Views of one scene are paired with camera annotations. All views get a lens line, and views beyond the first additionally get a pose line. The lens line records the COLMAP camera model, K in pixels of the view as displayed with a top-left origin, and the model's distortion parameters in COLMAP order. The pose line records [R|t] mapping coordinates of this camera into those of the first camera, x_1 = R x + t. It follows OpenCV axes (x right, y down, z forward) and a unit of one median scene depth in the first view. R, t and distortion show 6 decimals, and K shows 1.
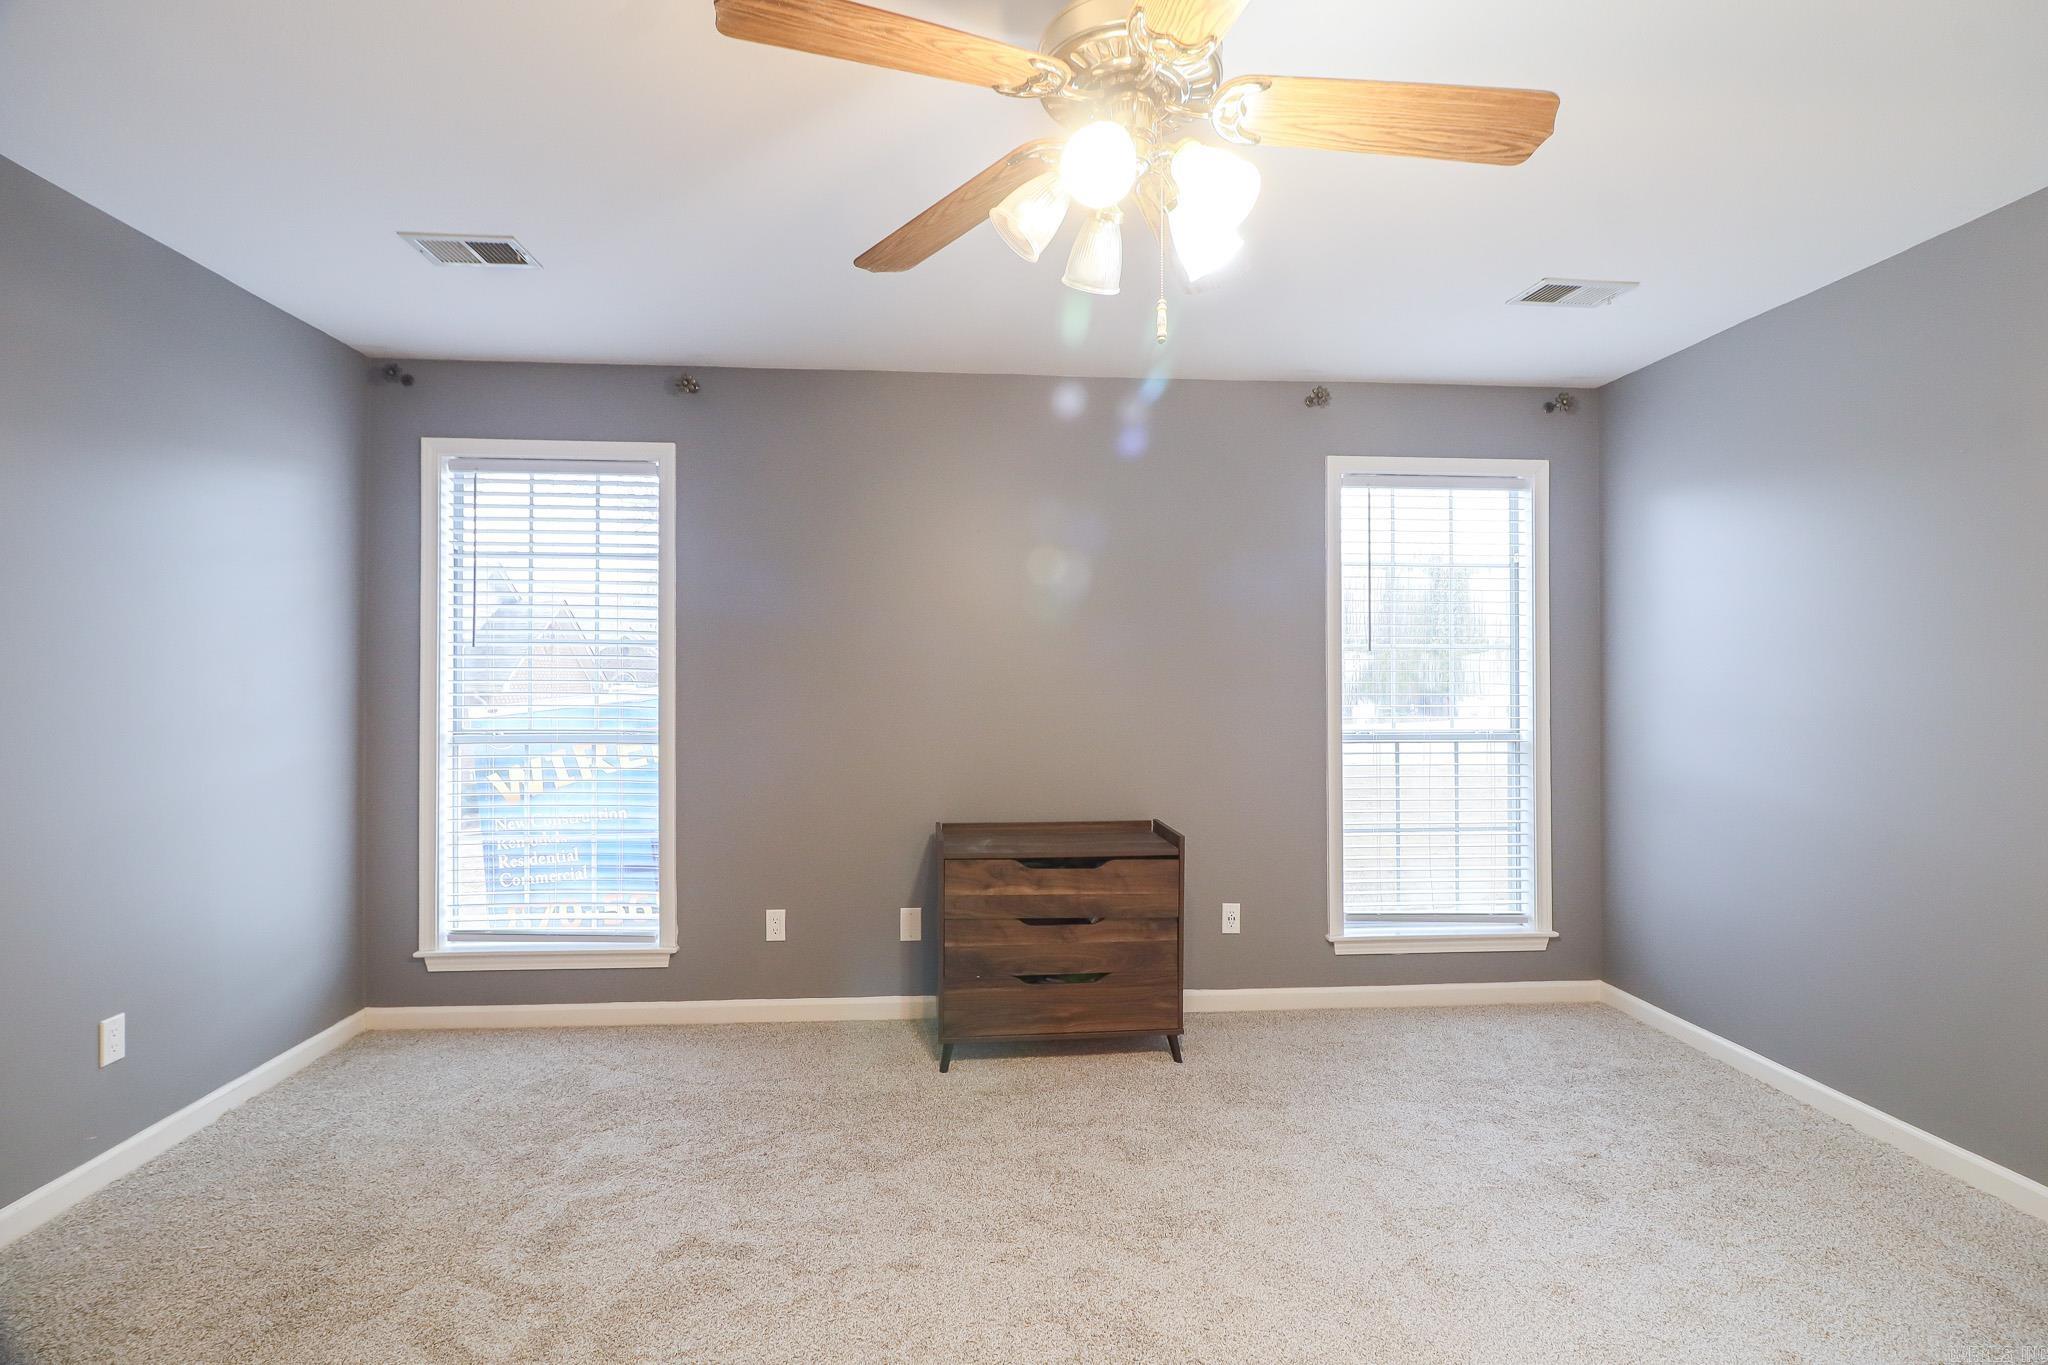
lens RADIAL K [[928.4, 0, 1063.1], [0, 928.4, 679.1], [0, 0, 1]] dist [0.001967, -0.012470]
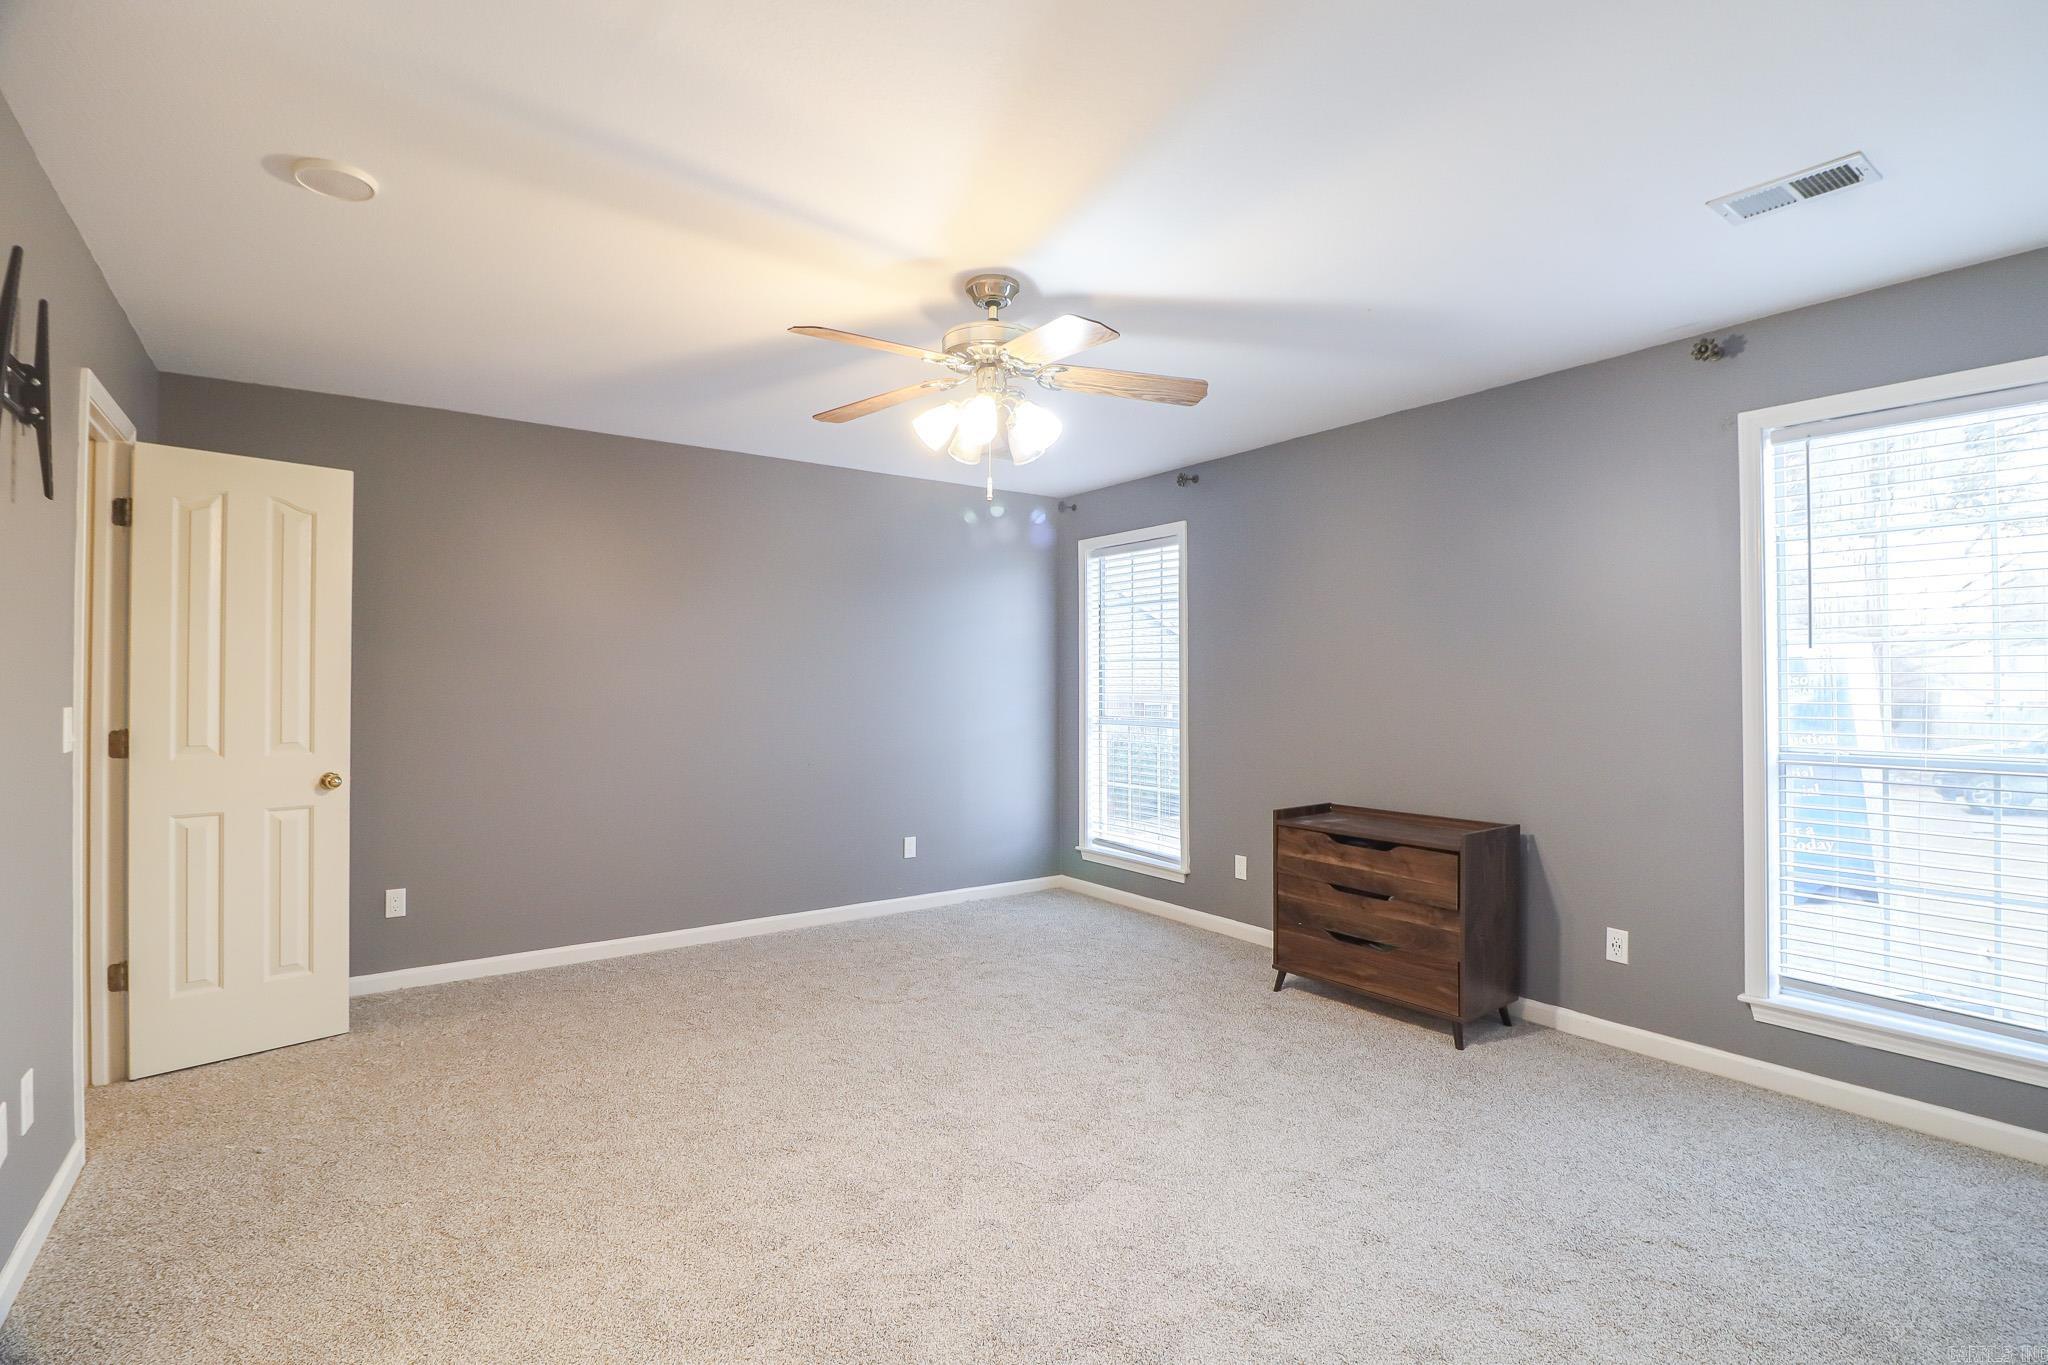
lens RADIAL K [[951.9, 0, 1070.6], [0, 951.9, 683.2], [0, 0, 1]] dist [-0.015975, -0.000161]
pose [[0.544363, -0.002473, -0.838846, 0.792012], [0.000679, 0.999997, -0.002507, 0.002262], [0.838850, 0.000795, 0.544362, 0.050917]]
